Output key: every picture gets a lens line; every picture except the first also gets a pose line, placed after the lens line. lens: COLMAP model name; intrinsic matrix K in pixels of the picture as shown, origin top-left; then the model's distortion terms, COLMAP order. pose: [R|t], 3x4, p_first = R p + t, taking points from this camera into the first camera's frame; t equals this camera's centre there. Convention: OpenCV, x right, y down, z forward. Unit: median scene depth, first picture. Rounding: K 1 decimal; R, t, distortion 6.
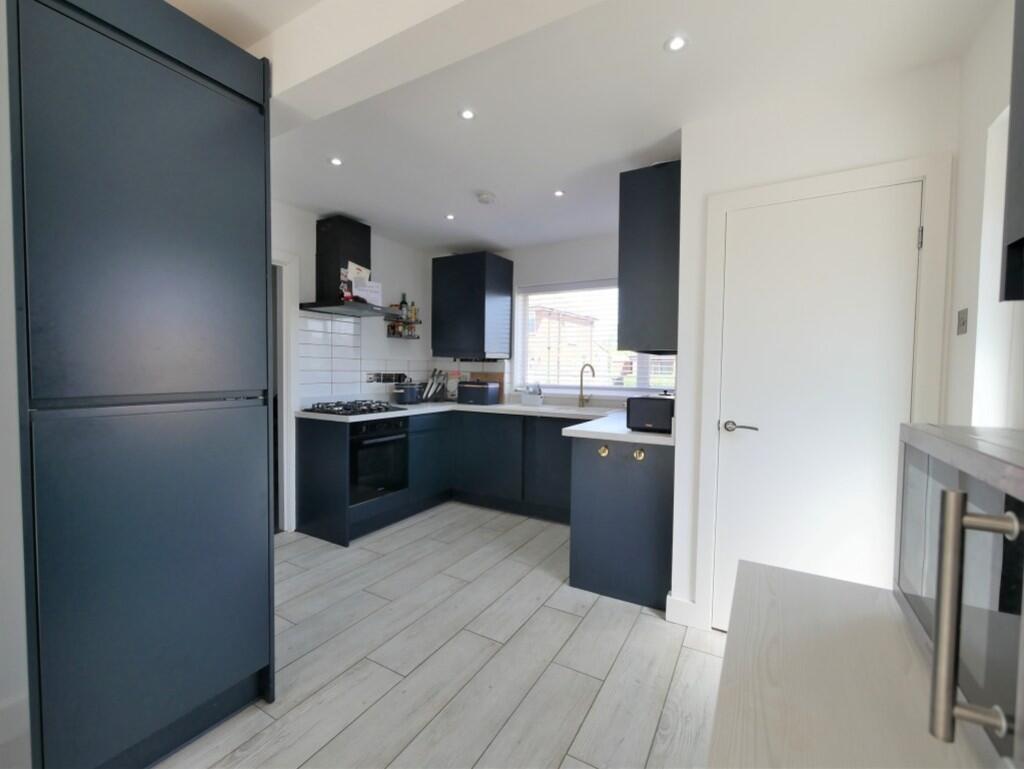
lens RADIAL K [[422.0, 0, 503.2], [0, 422.0, 387.3], [0, 0, 1]] dist [-0.013618, 0.001394]
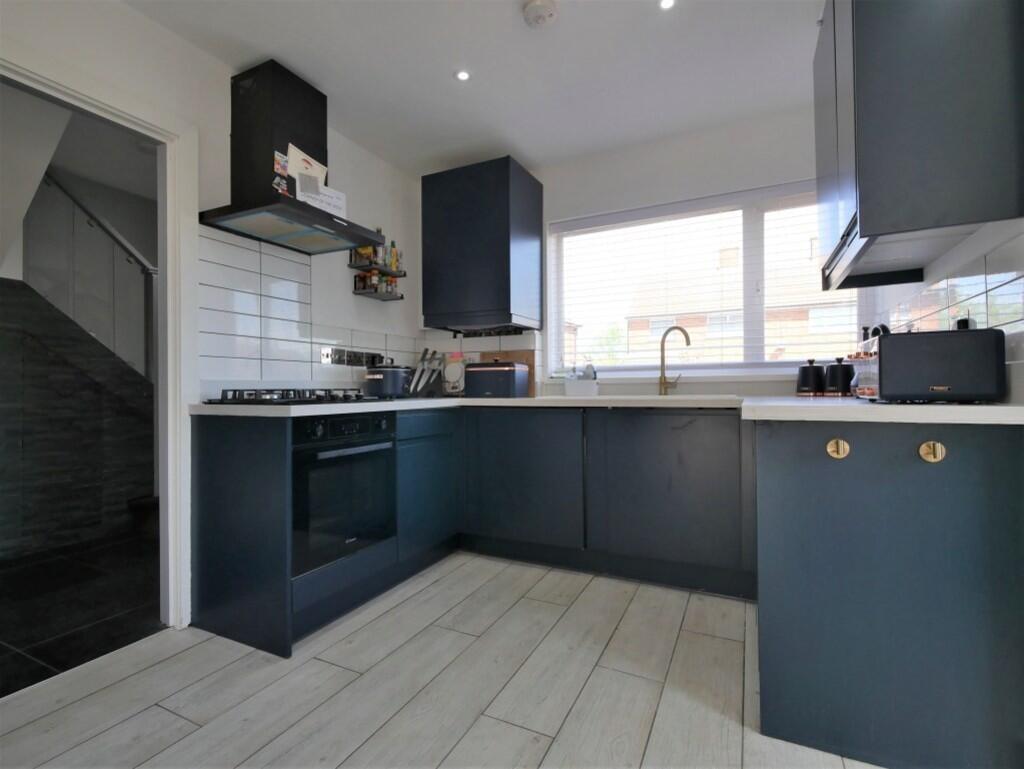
lens RADIAL K [[481.0, 0, 505.6], [0, 481.0, 388.1], [0, 0, 1]] dist [-0.005862, -0.001466]
pose [[0.997791, -0.020602, 0.063158, -0.113948], [0.022999, 0.999033, -0.037461, 0.064323], [-0.062325, 0.038831, 0.997300, 0.322843]]
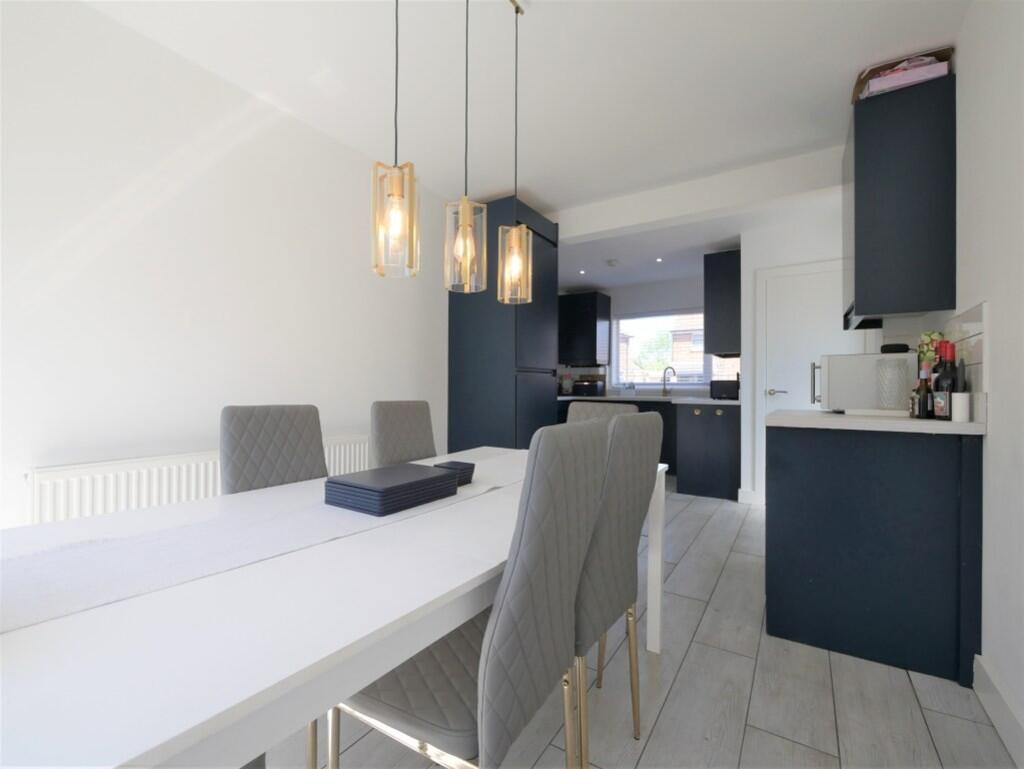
lens RADIAL K [[413.2, 0, 517.9], [0, 413.2, 385.4], [0, 0, 1]] dist [-0.000624, 0.000063]
pose [[0.998706, -0.005148, -0.050590, -0.279002], [0.002817, 0.998936, -0.046035, 0.080968], [0.050773, 0.045833, 0.997658, -0.501752]]
